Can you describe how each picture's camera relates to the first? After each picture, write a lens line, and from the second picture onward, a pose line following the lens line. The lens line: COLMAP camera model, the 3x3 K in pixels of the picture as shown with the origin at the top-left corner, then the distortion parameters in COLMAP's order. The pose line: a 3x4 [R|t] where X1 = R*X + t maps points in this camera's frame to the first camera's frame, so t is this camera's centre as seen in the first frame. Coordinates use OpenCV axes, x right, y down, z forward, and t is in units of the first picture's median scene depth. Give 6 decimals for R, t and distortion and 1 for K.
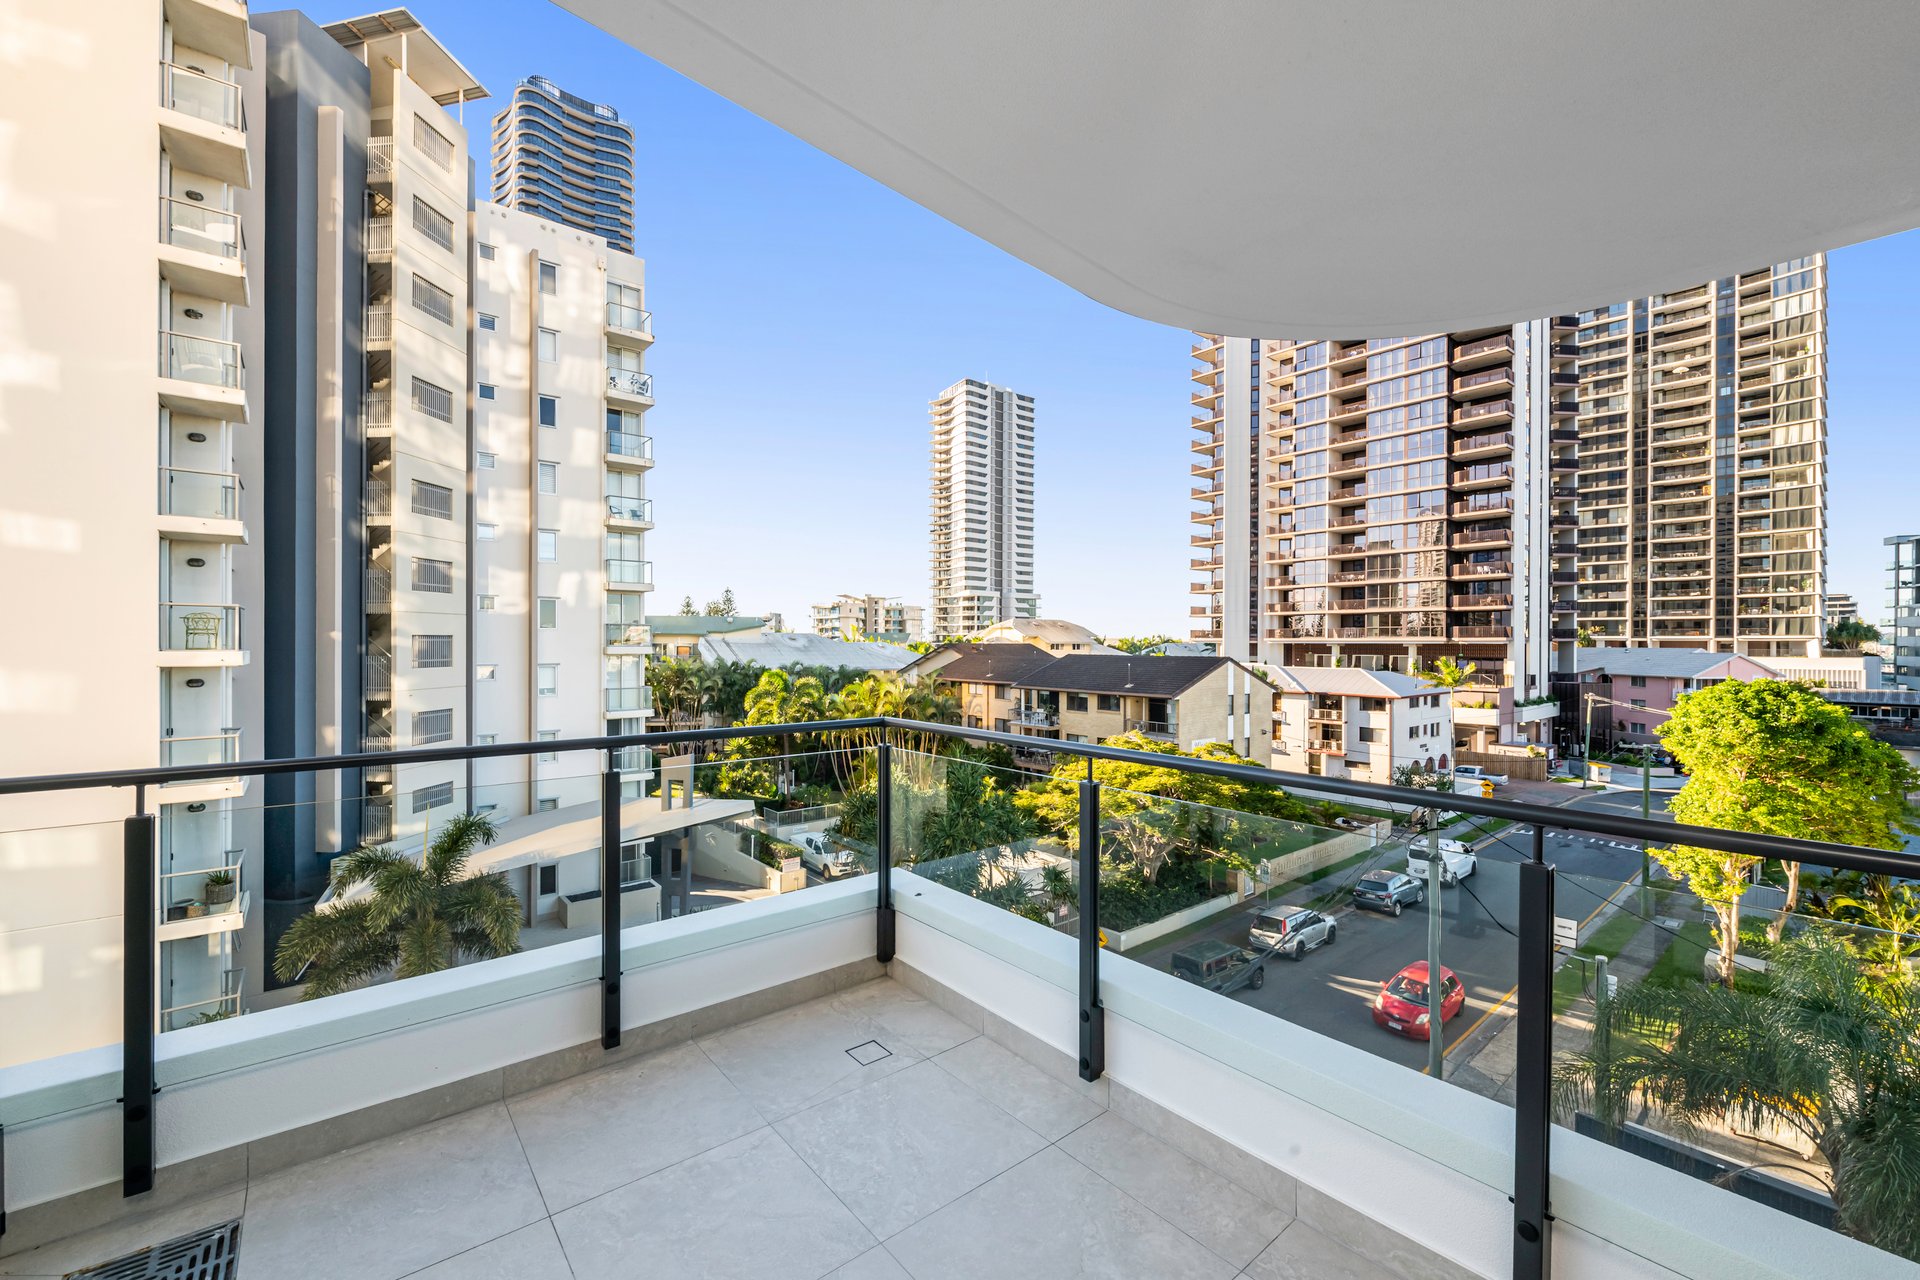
lens RADIAL K [[767.6, 0, 961.4], [0, 767.6, 646.9], [0, 0, 1]] dist [0.006197, -0.005017]
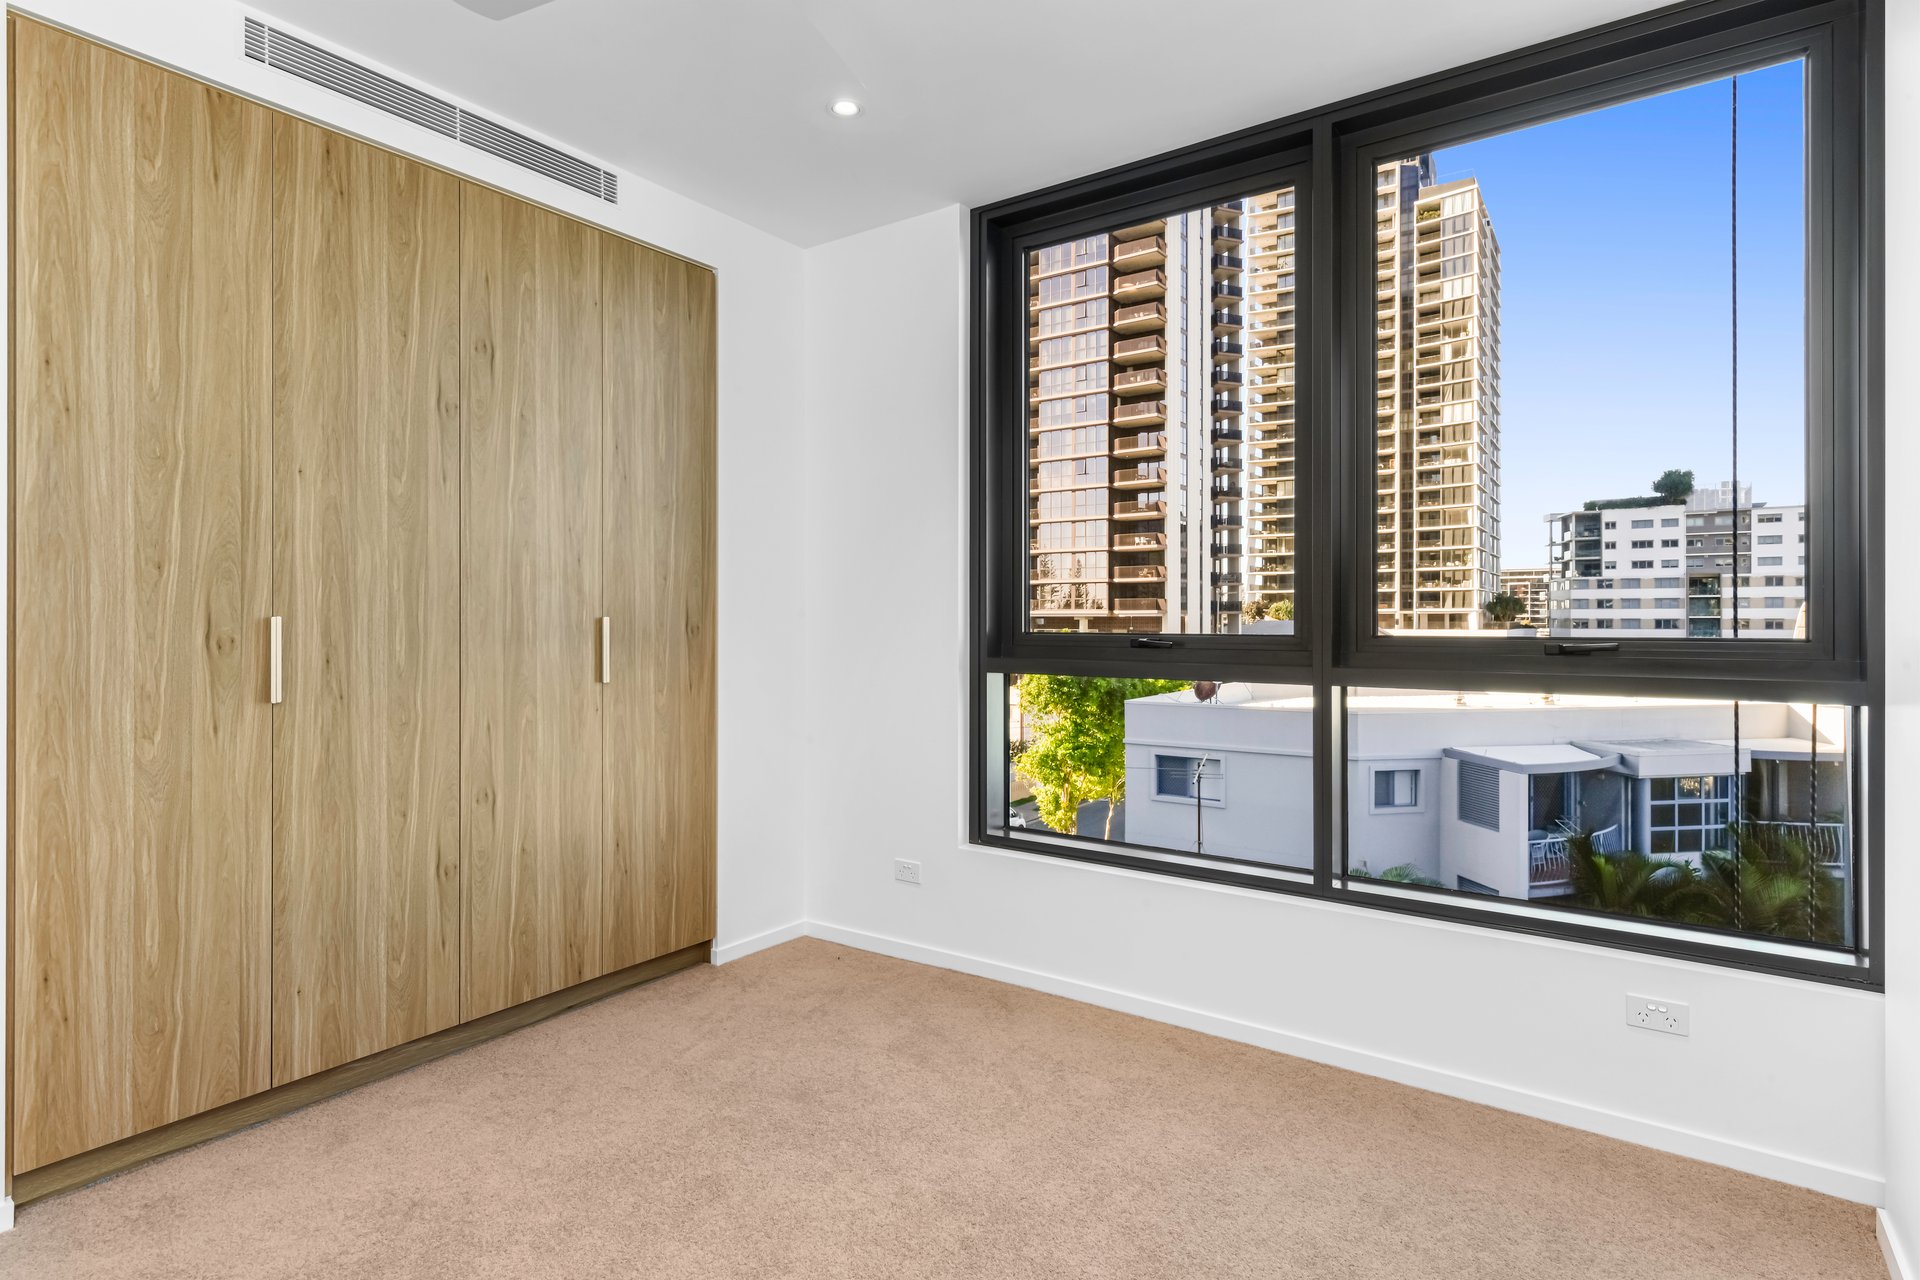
lens RADIAL K [[992.3, 0, 973.0], [0, 992.3, 618.9], [0, 0, 1]] dist [0.015812, -0.000301]
pose [[0.964757, -0.002245, 0.263132, 0.133478], [0.003424, 0.999986, -0.004022, 0.003022], [-0.263119, 0.004781, 0.964751, -0.149400]]
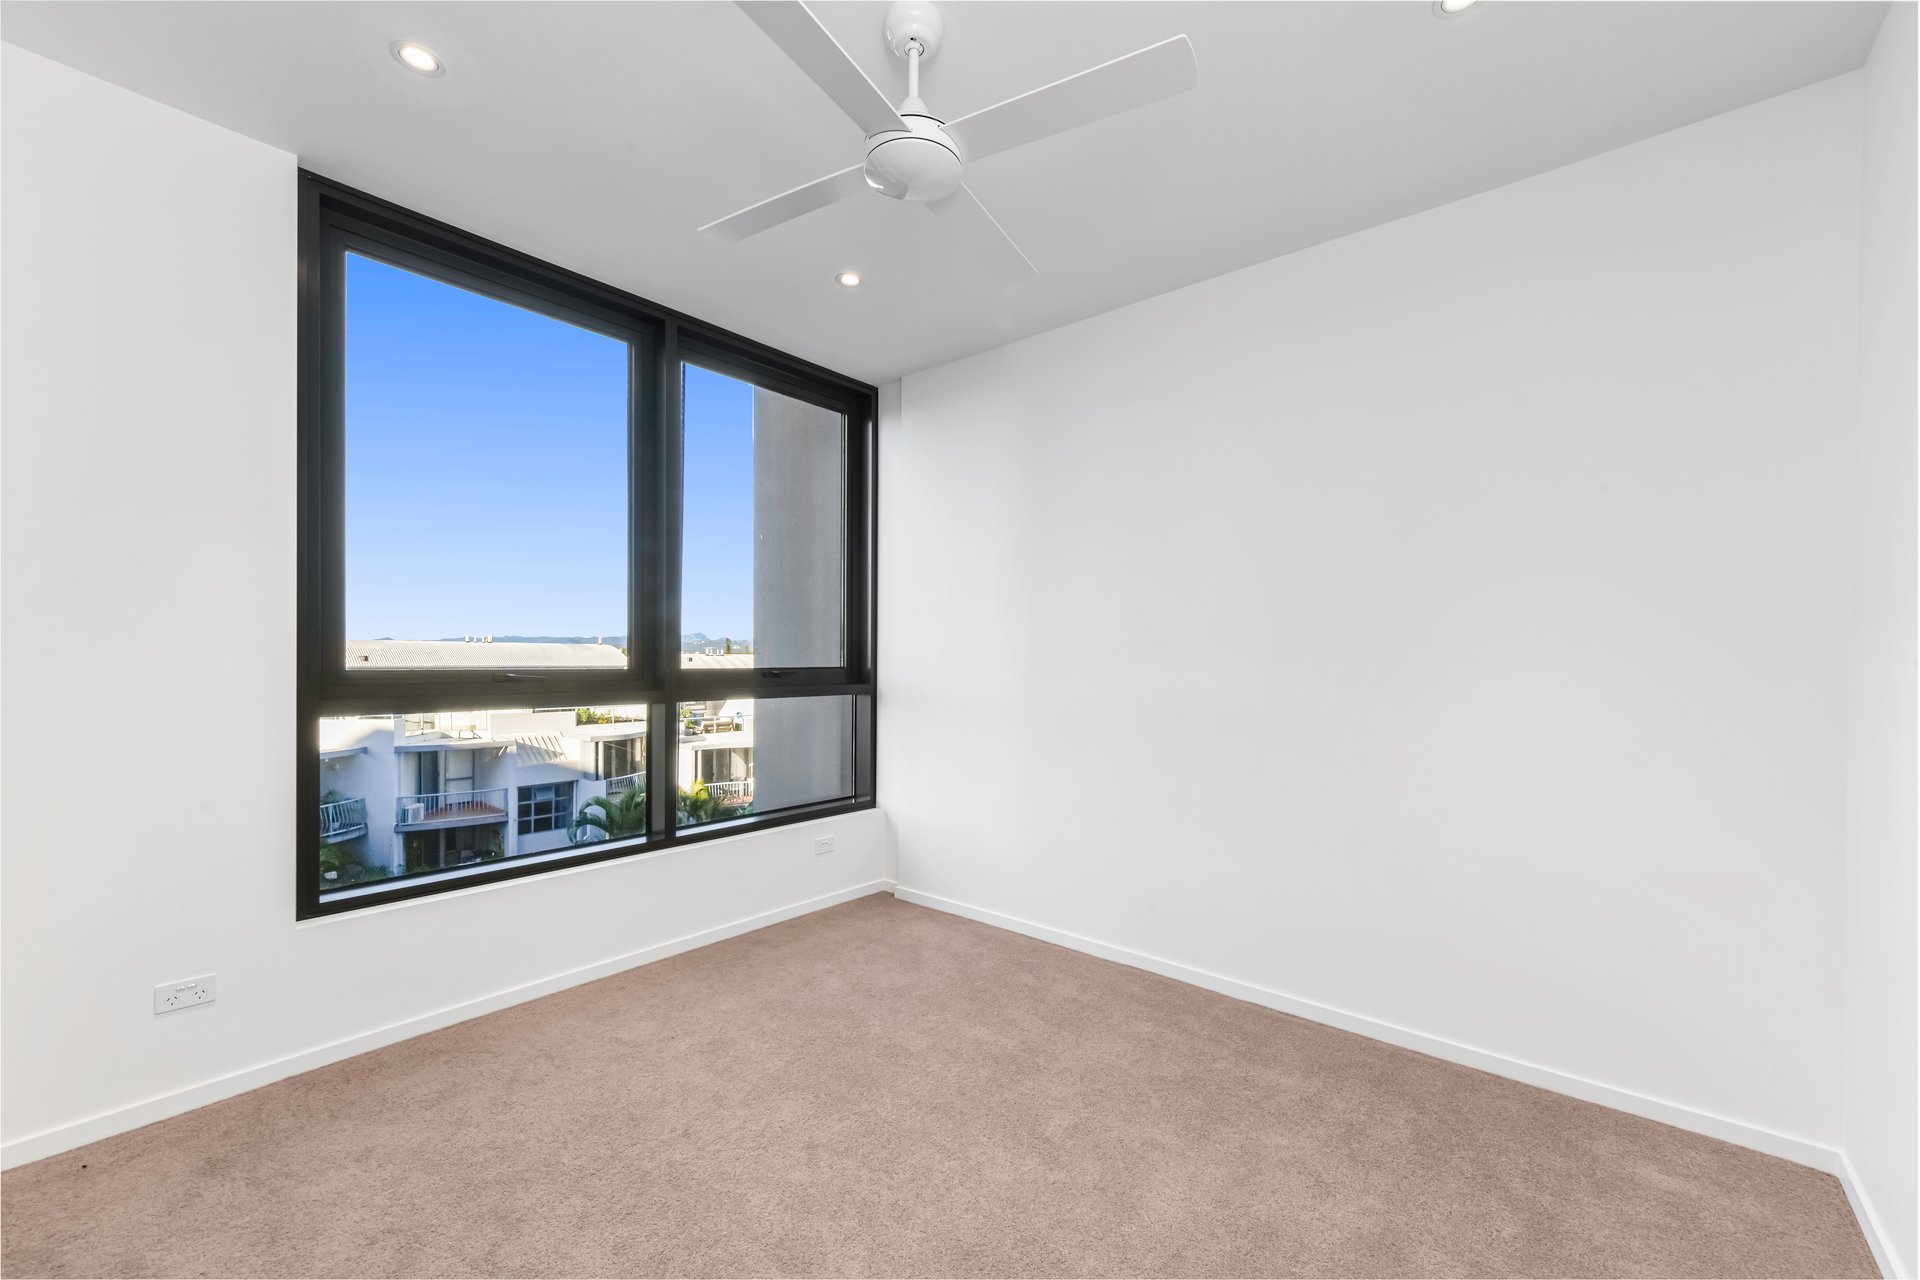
lens RADIAL K [[767.6, 0, 961.4], [0, 767.6, 646.9], [0, 0, 1]] dist [0.006197, -0.005017]
pose [[-0.179798, 0.001453, 0.983703, -1.001845], [-0.011320, 0.999930, -0.003545, -0.030761], [-0.983638, -0.011773, -0.179769, 1.100646]]
